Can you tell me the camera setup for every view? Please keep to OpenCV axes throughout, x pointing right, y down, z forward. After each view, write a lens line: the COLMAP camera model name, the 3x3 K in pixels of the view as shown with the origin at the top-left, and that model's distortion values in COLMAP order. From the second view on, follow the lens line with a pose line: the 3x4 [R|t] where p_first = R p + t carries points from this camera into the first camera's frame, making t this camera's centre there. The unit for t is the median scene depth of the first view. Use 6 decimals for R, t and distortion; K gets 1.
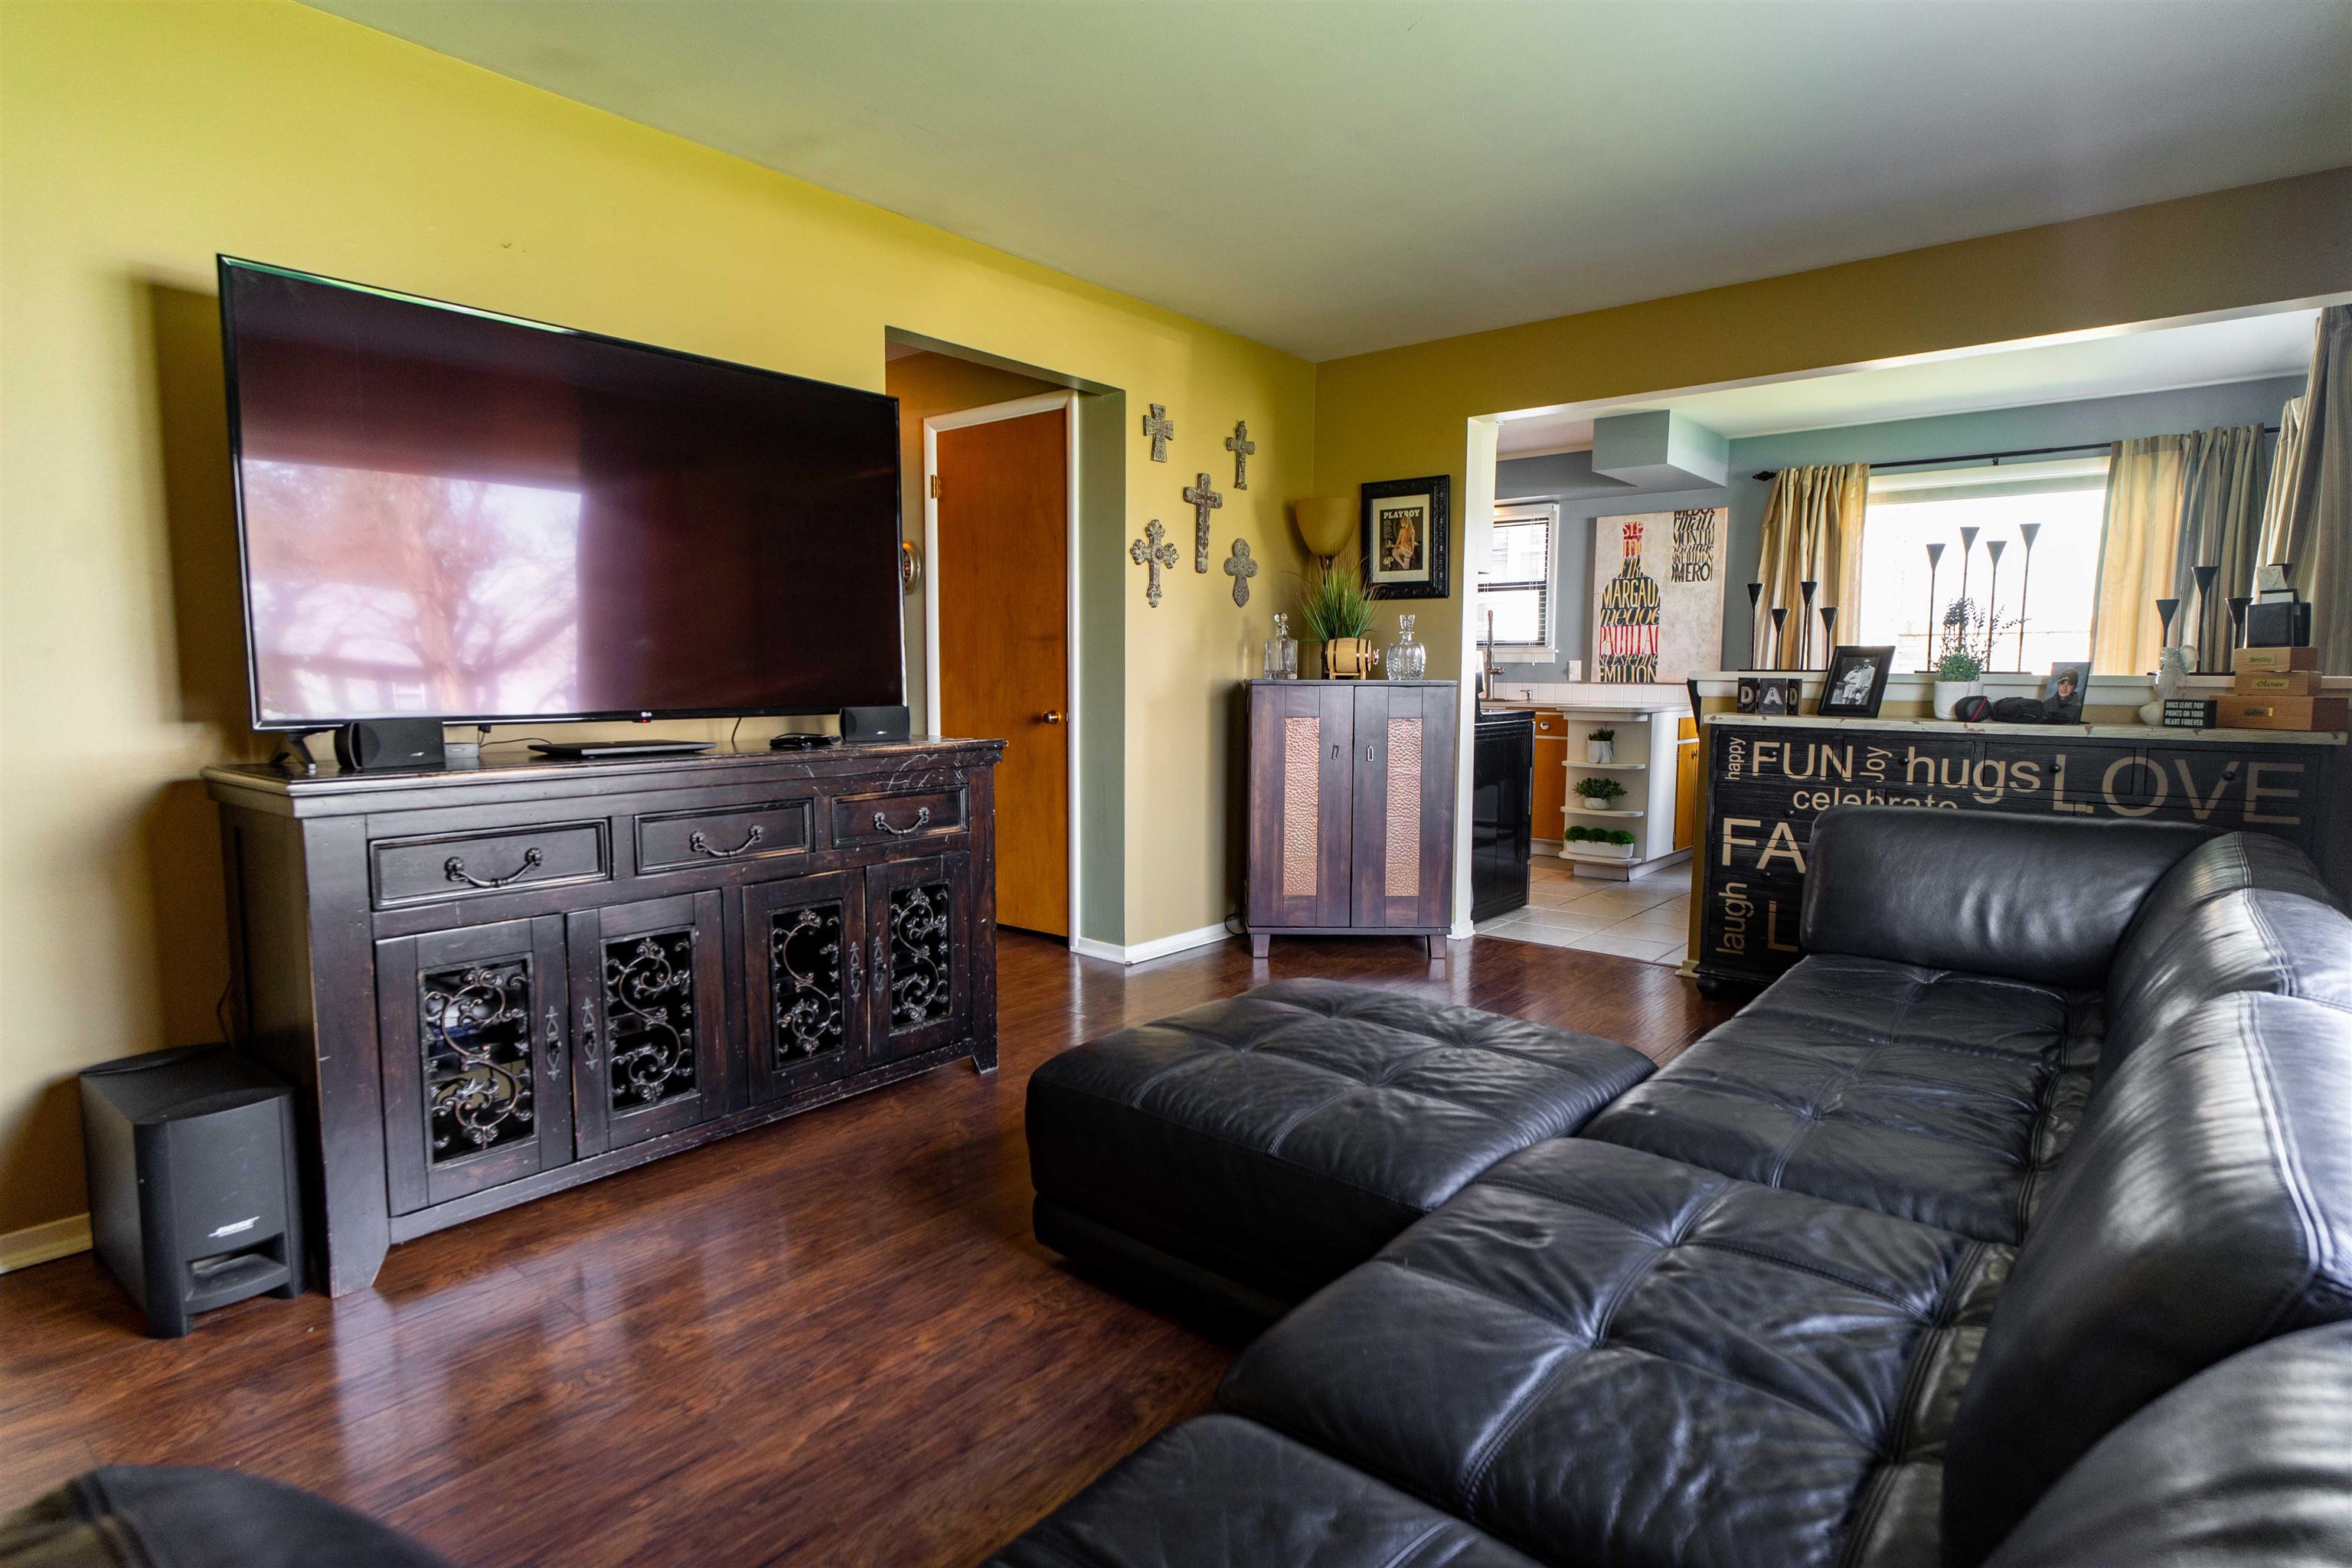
lens RADIAL K [[1217.1, 0, 1176.0], [0, 1217.1, 784.0], [0, 0, 1]] dist [-0.000952, -0.000354]
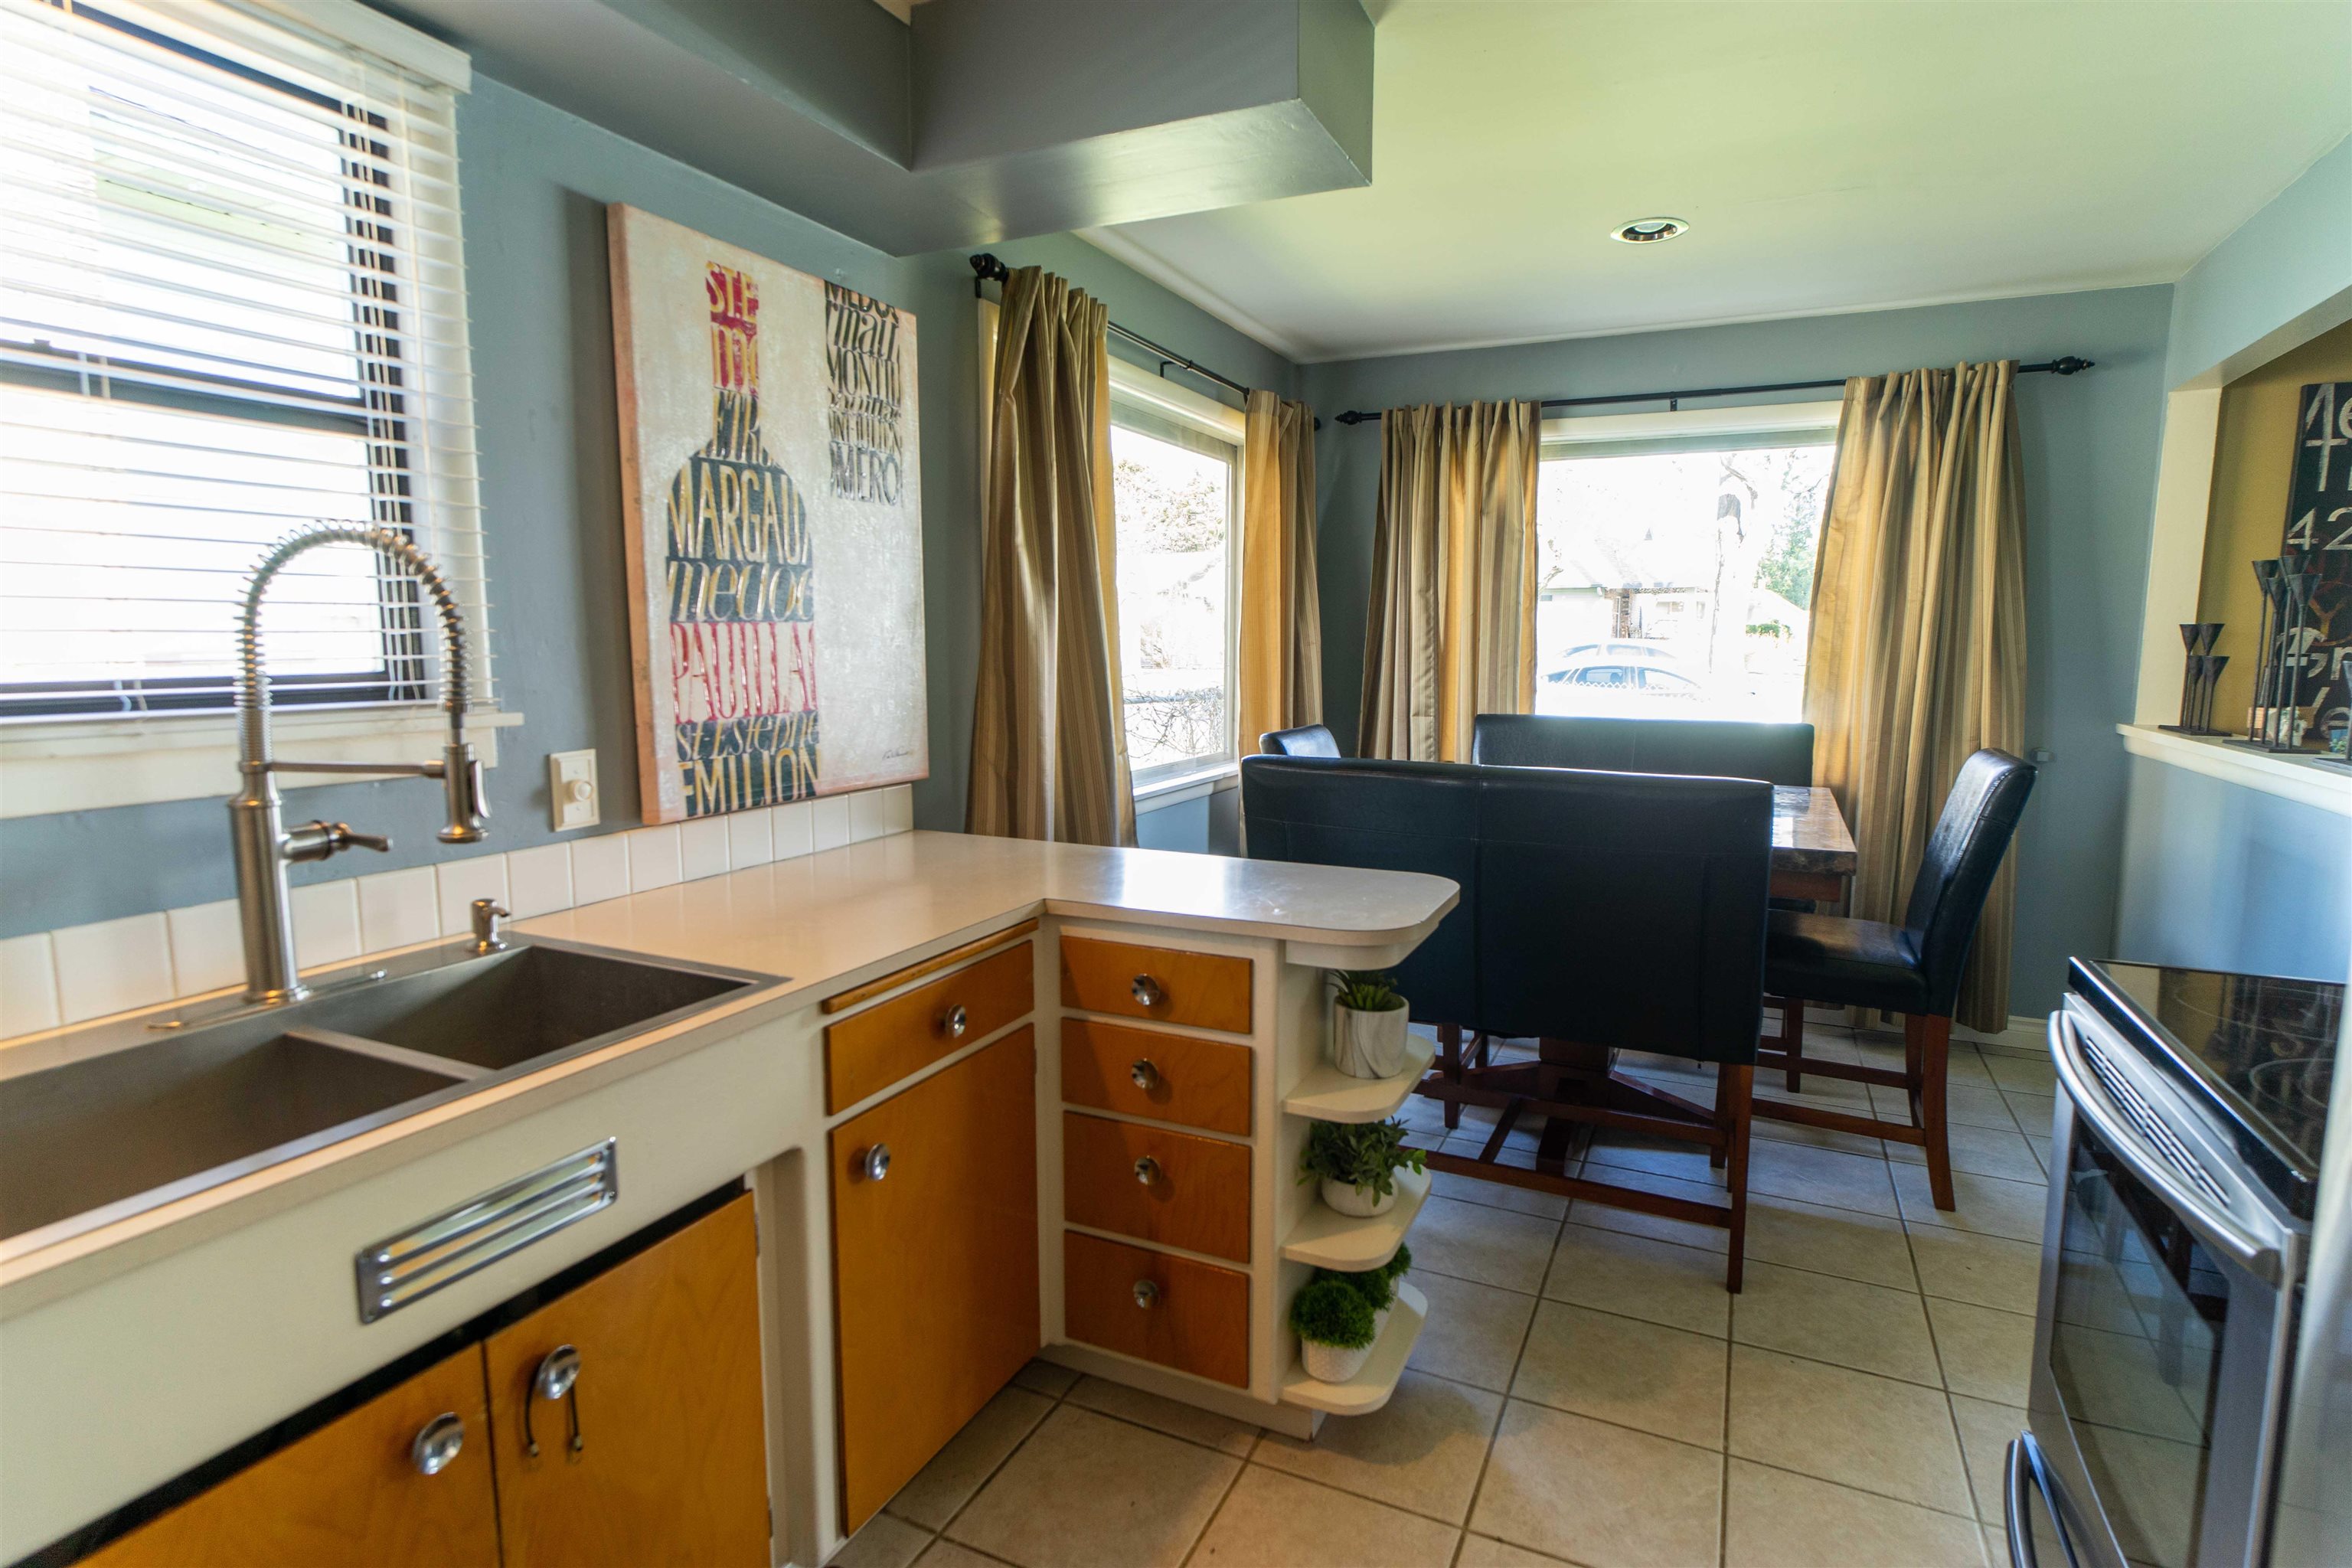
lens RADIAL K [[1217.1, 0, 1176.0], [0, 1217.1, 784.0], [0, 0, 1]] dist [-0.000952, -0.000354]
pose [[-0.234206, -0.122582, 0.964428, 0.050814], [0.091437, 0.984844, 0.147382, -0.125431], [-0.967877, 0.122702, -0.219448, 0.971454]]
